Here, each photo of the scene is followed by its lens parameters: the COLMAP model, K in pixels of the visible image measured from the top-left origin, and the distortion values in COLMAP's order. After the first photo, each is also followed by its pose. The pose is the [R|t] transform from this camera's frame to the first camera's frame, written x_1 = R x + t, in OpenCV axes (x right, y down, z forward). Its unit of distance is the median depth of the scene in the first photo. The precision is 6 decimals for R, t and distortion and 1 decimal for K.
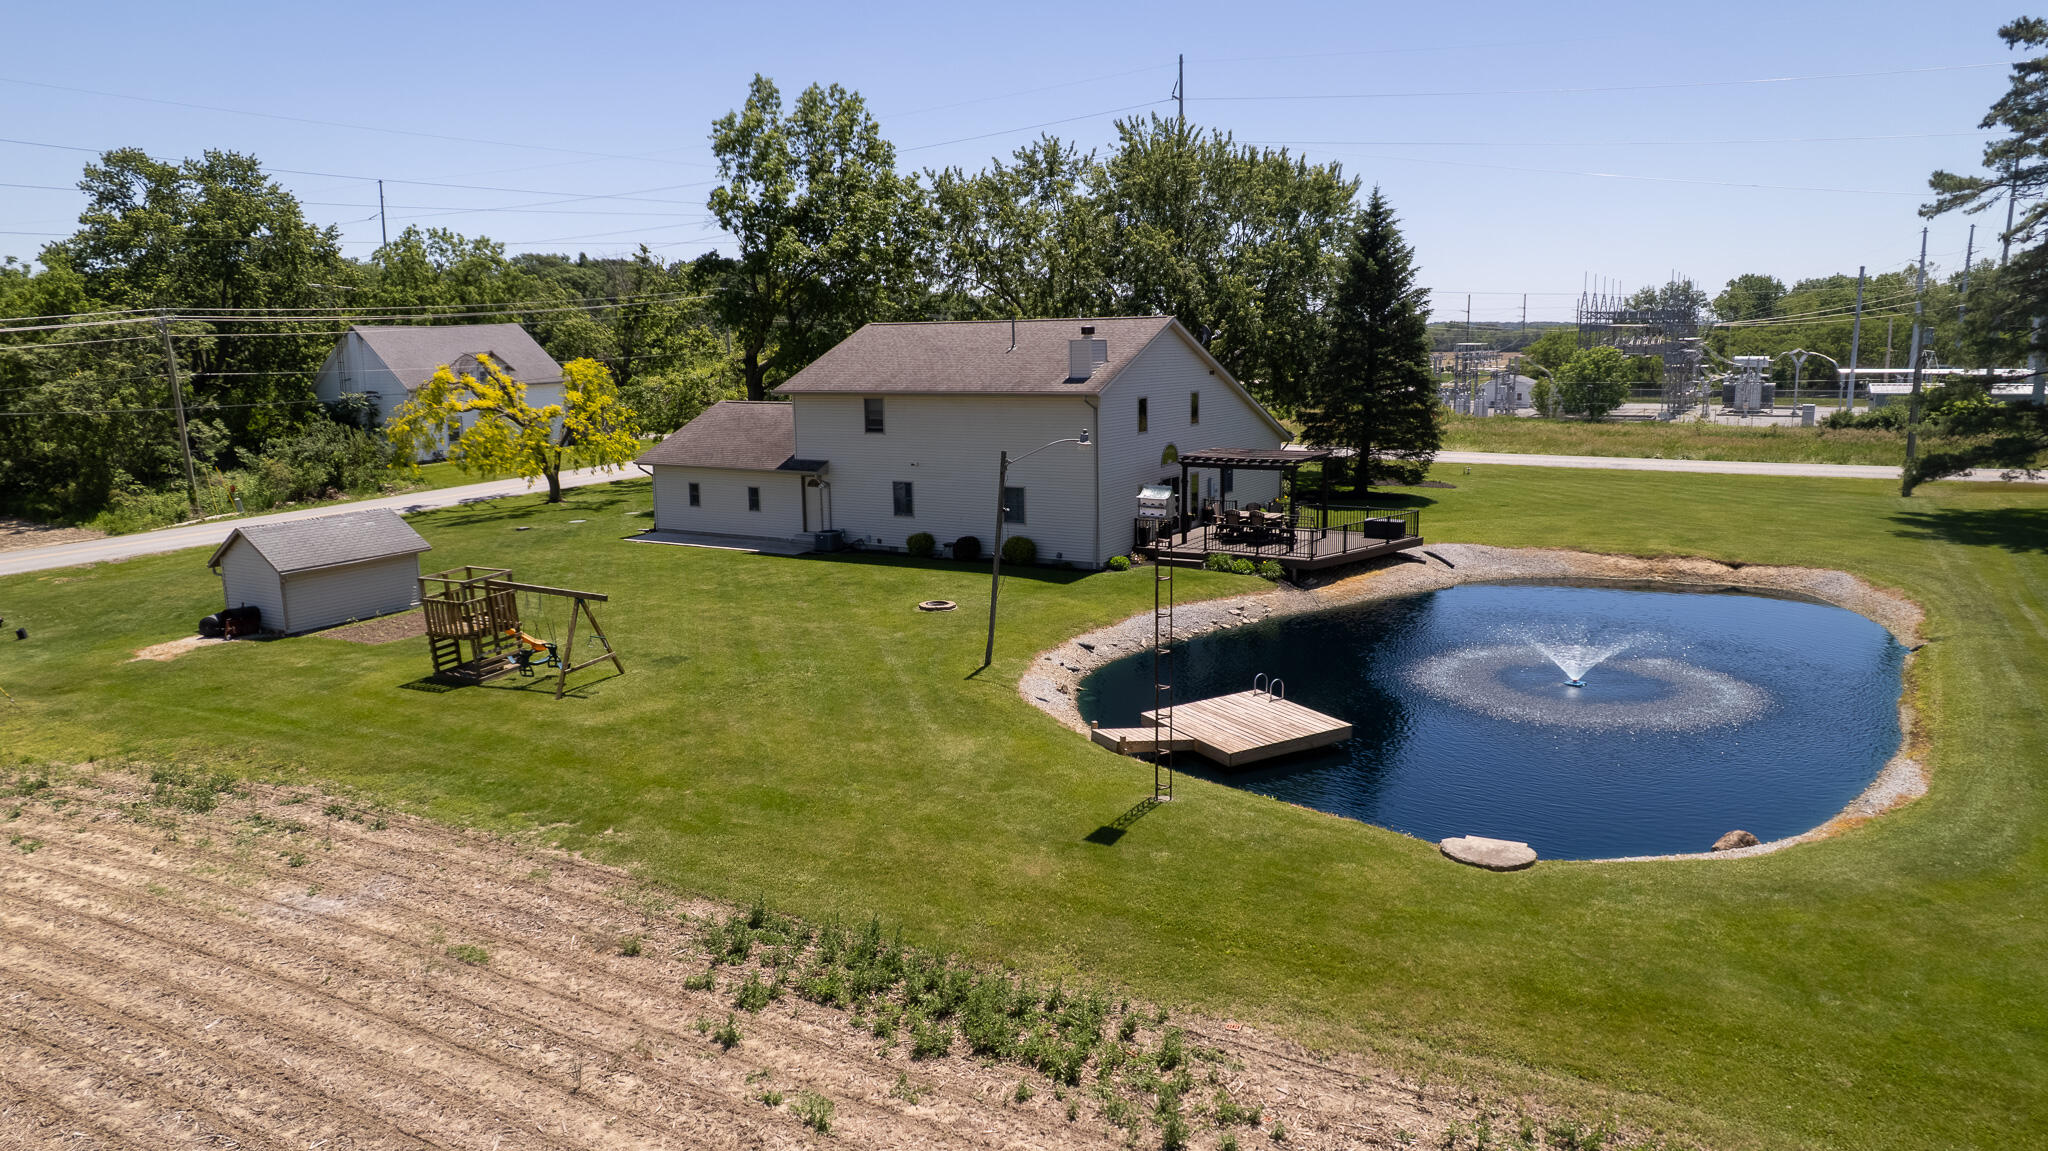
lens RADIAL K [[1347.2, 0, 1018.3], [0, 1347.2, 570.7], [0, 0, 1]] dist [-0.080540, 0.081901]
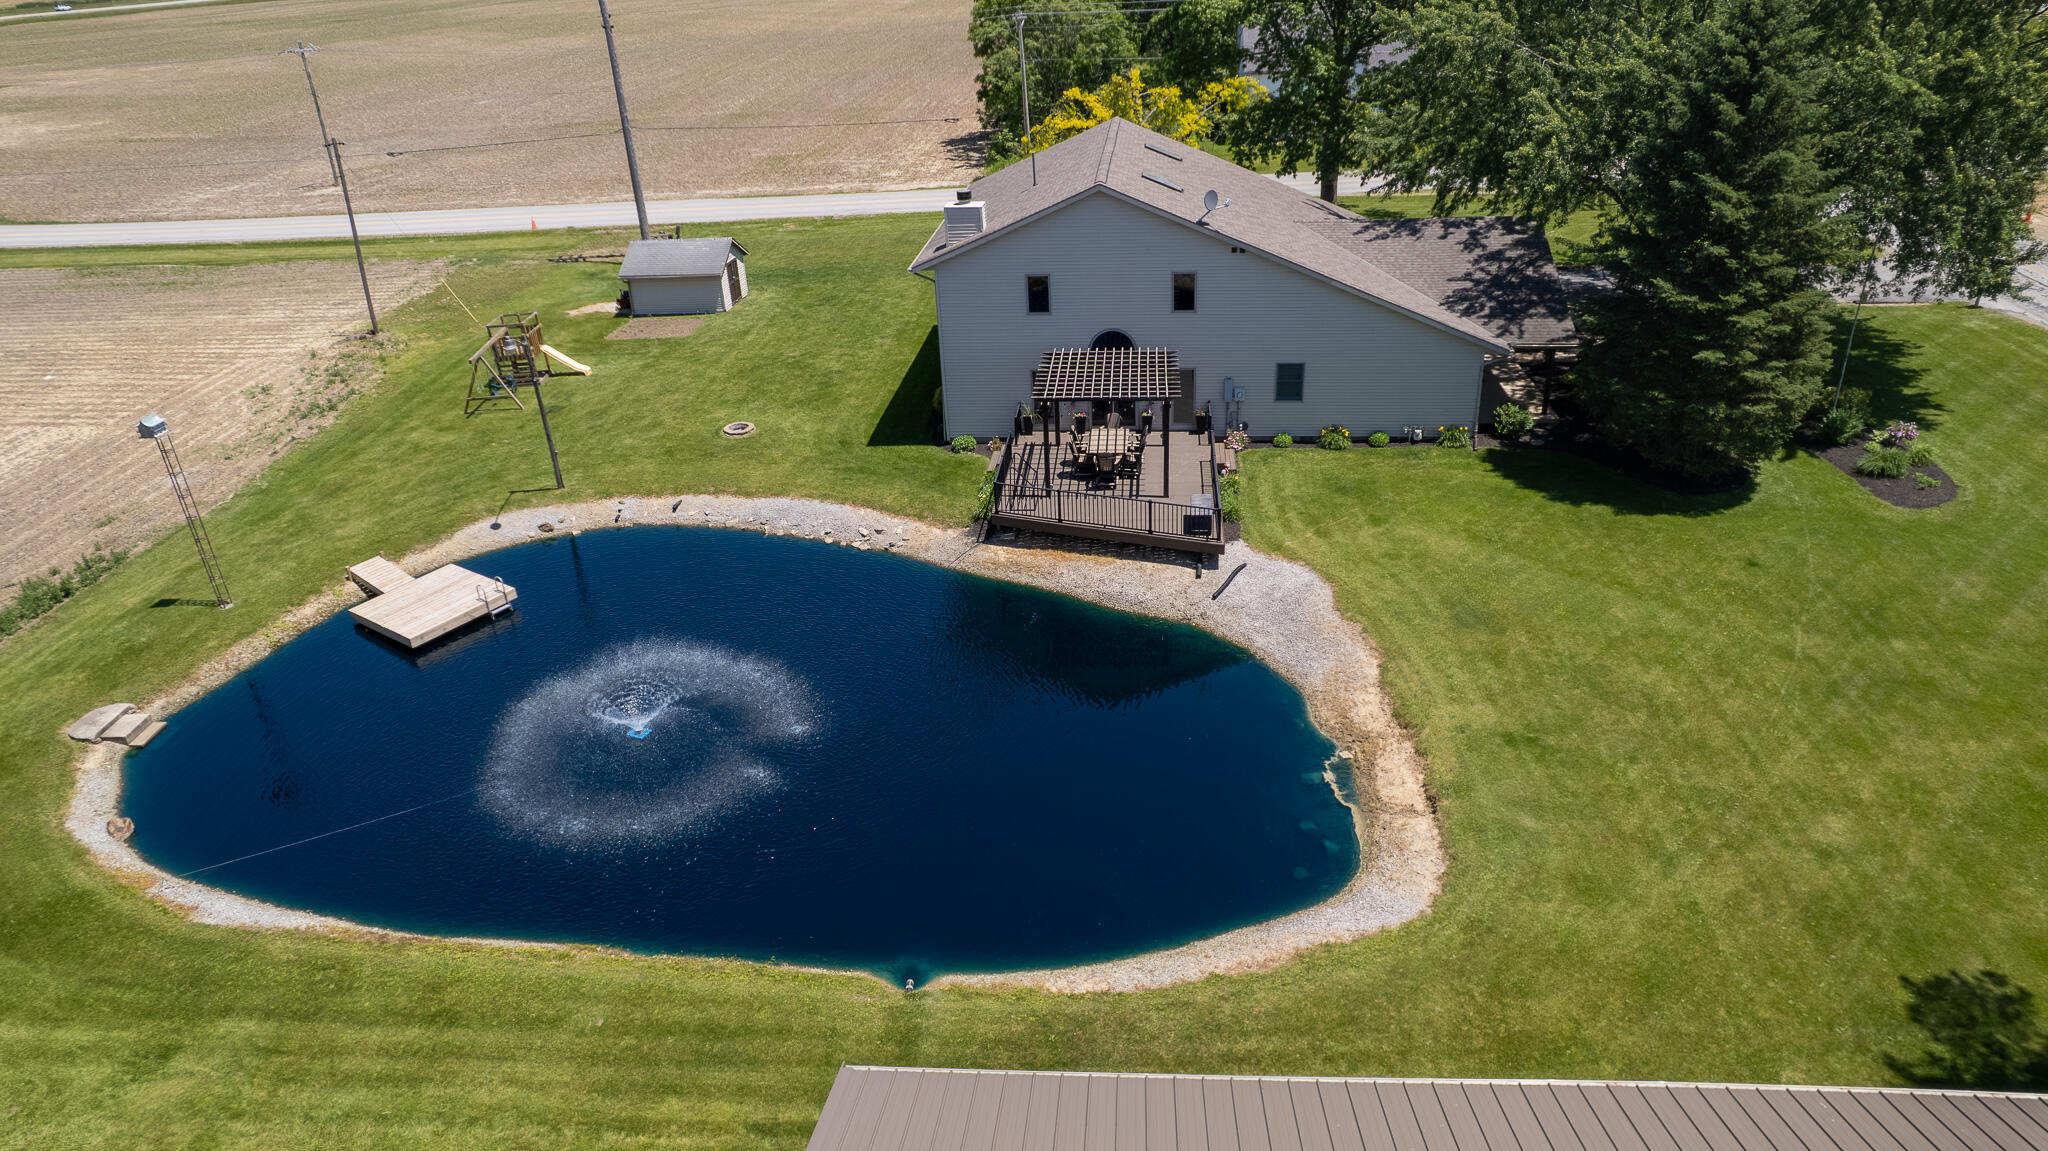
lens RADIAL K [[1312.2, 0, 1021.1], [0, 1312.2, 567.0], [0, 0, 1]] dist [-0.075040, 0.067141]
pose [[0.427320, 0.406532, -0.807545, 0.892841], [-0.120192, 0.910819, 0.394922, -0.302686], [0.896076, -0.071698, 0.438073, 0.616564]]
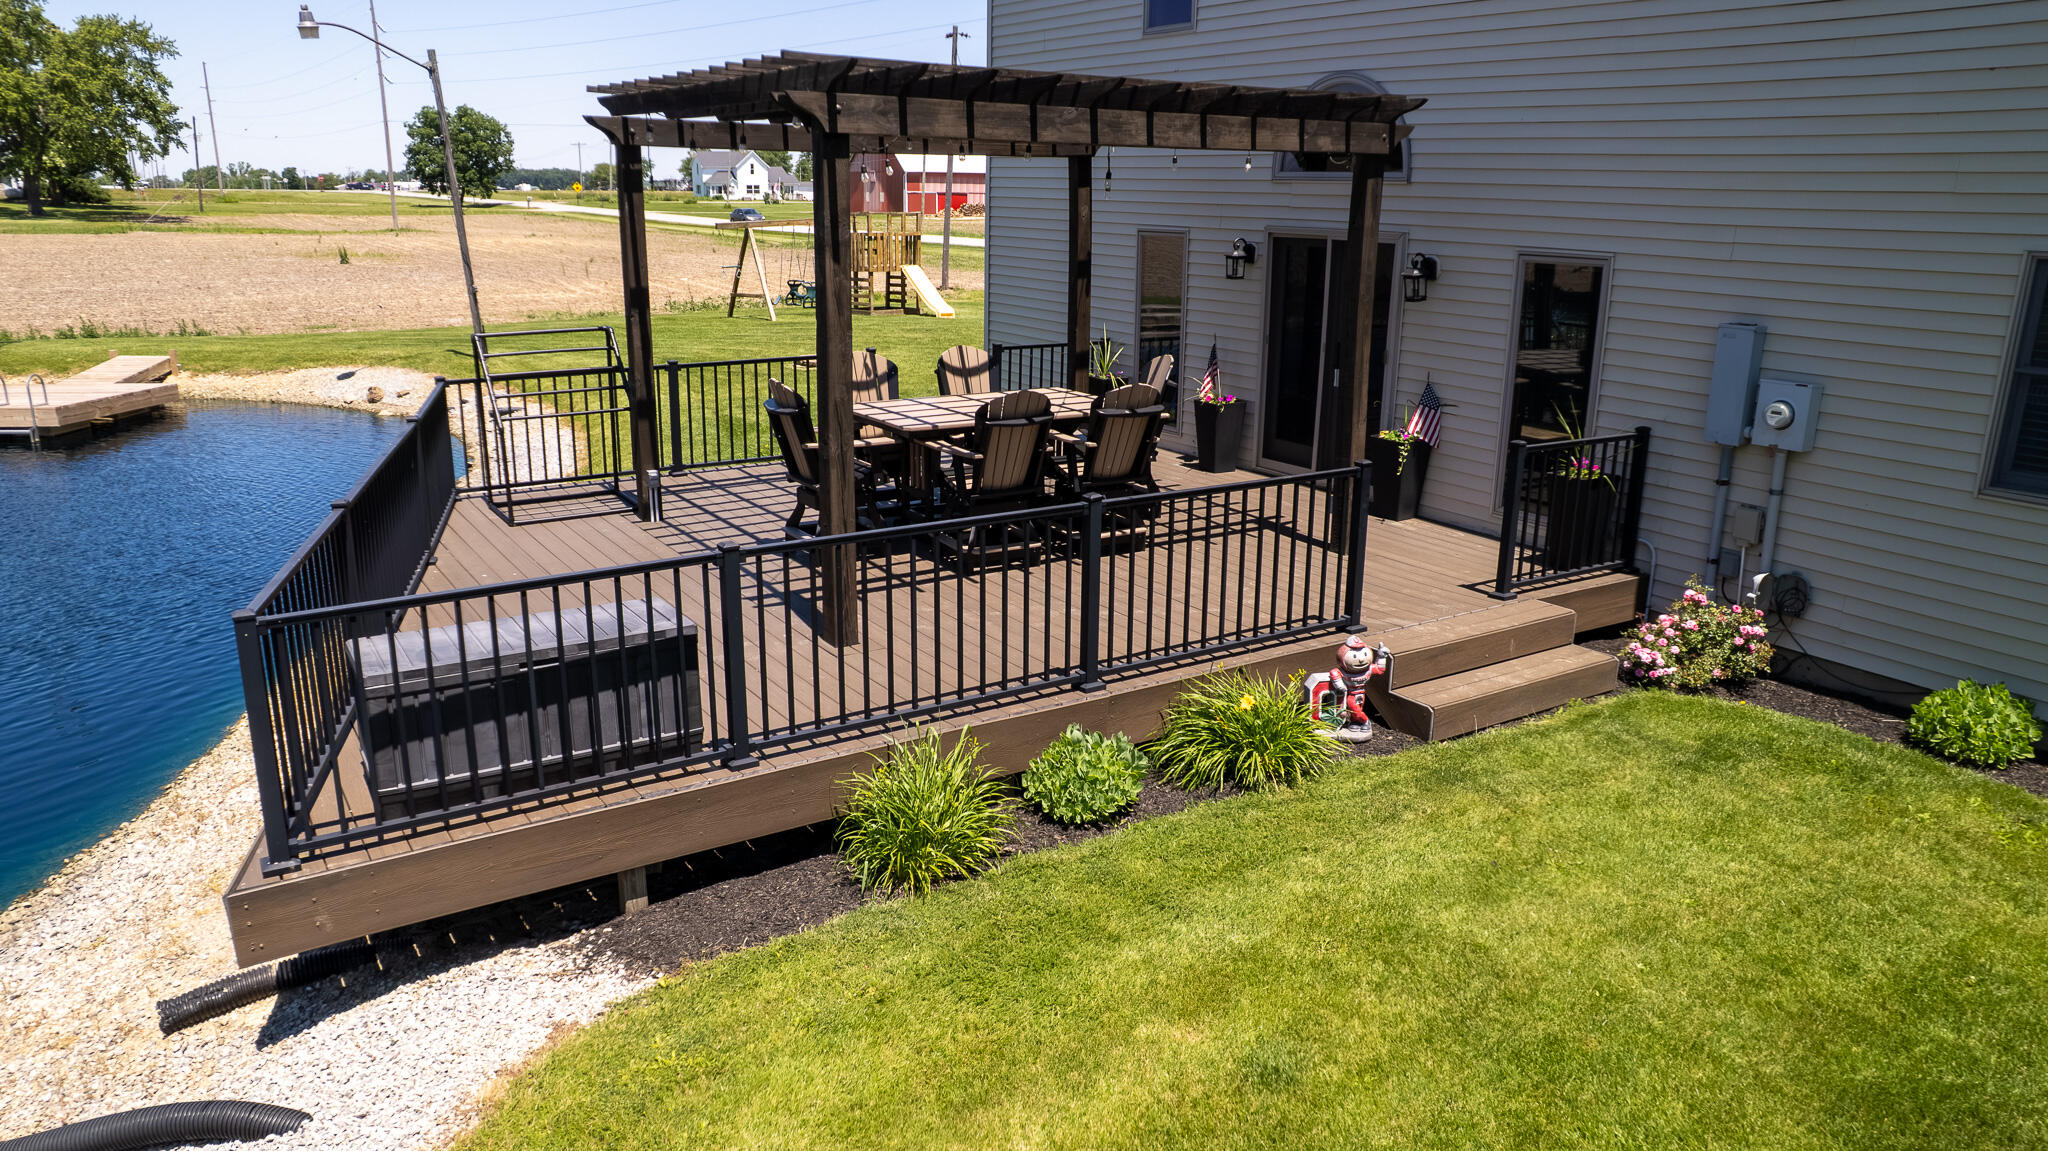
lens RADIAL K [[1408.5, 0, 1024.0], [0, 1408.5, 575.5], [0, 0, 1]] dist [-0.078179, 0.069268]
pose [[-0.439468, 0.251245, -0.862406, 0.381642], [-0.162759, 0.921922, 0.351524, -0.098663], [0.883390, 0.294848, -0.364262, 1.146327]]
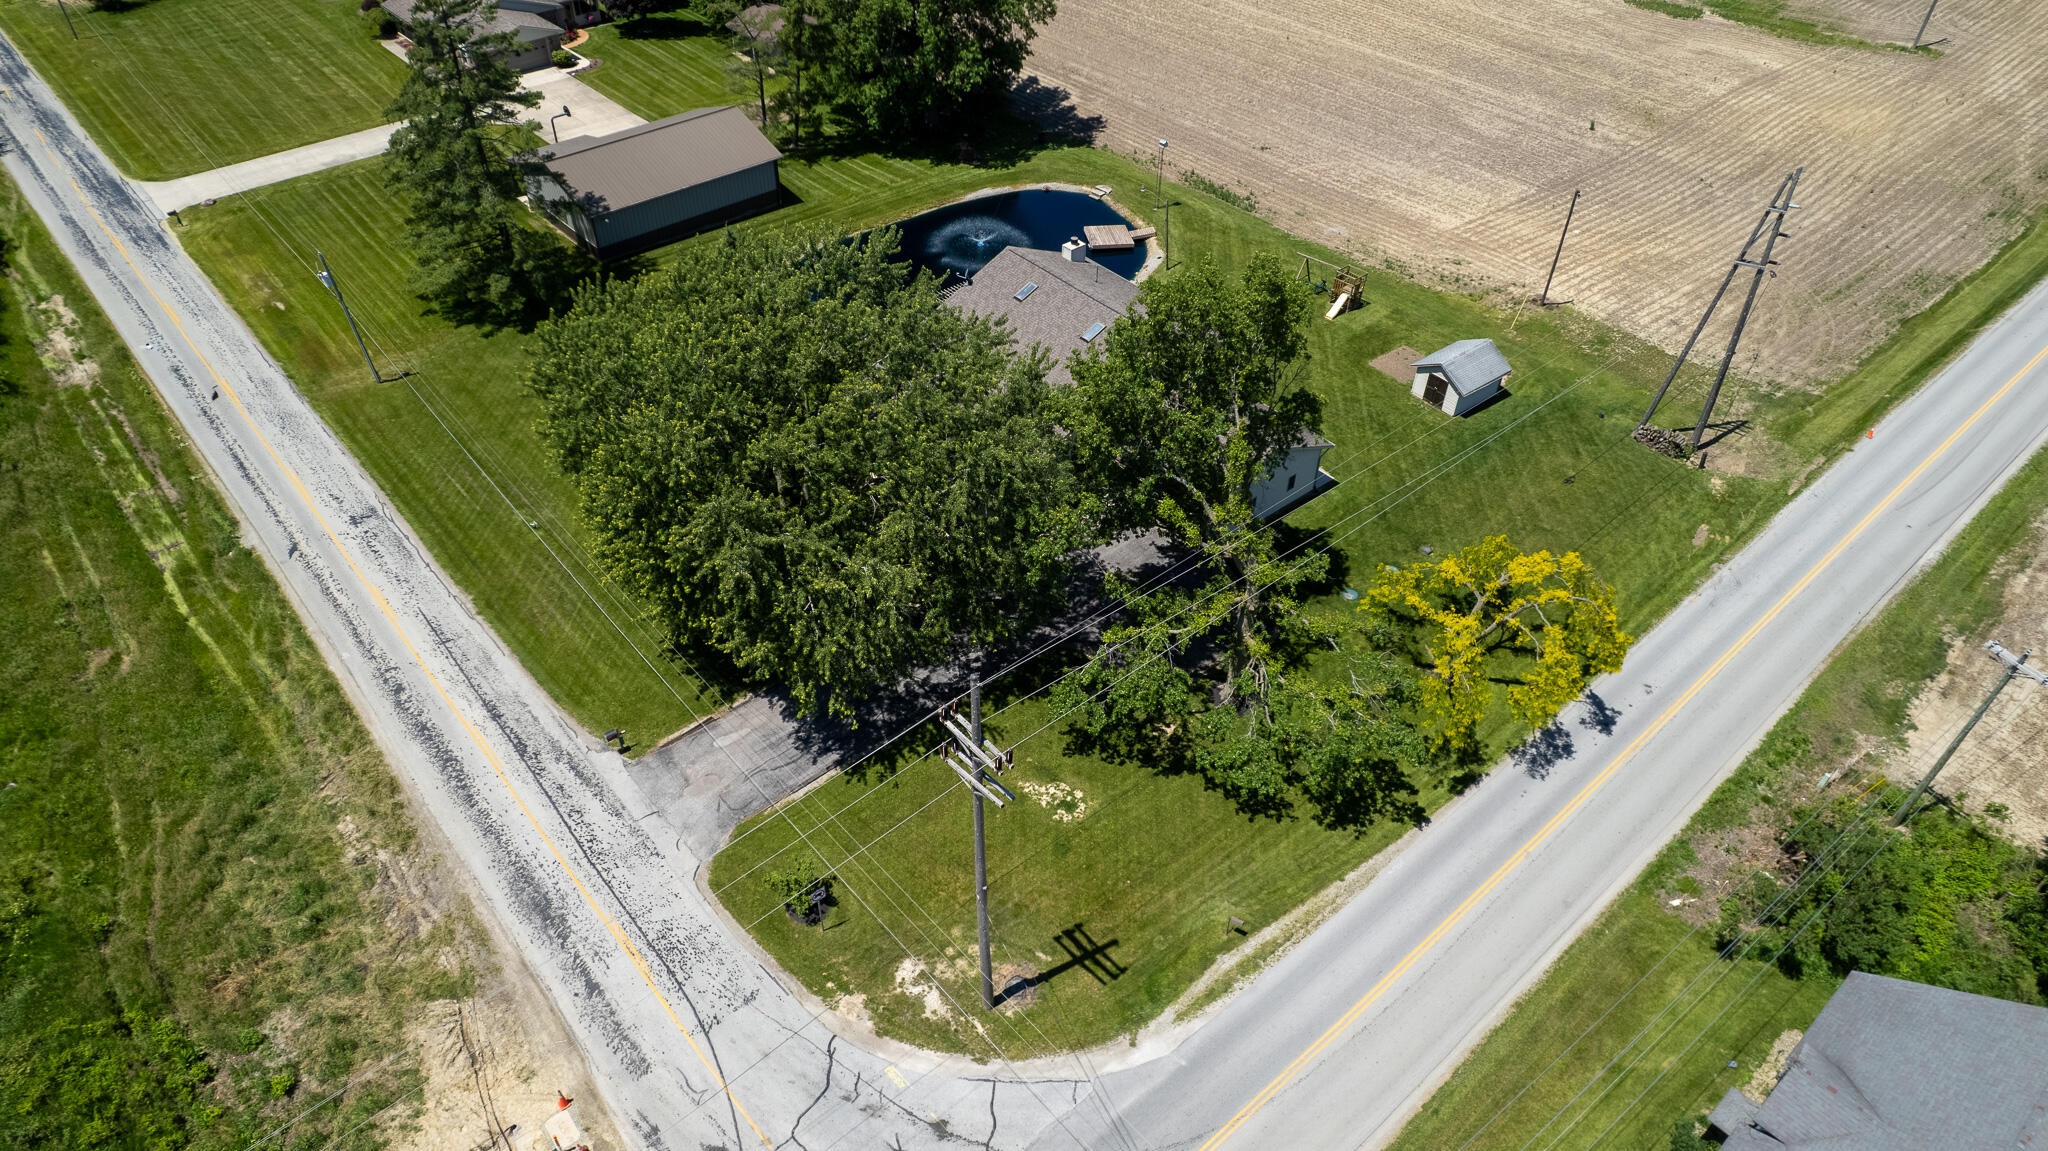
lens RADIAL K [[1312.2, 0, 1021.1], [0, 1312.2, 567.0], [0, 0, 1]] dist [-0.075040, 0.067141]
pose [[-0.945386, -0.208128, 0.250855, -0.417089], [0.062041, 0.640640, 0.765331, -1.254188], [-0.319995, 0.739096, -0.592740, 2.391865]]
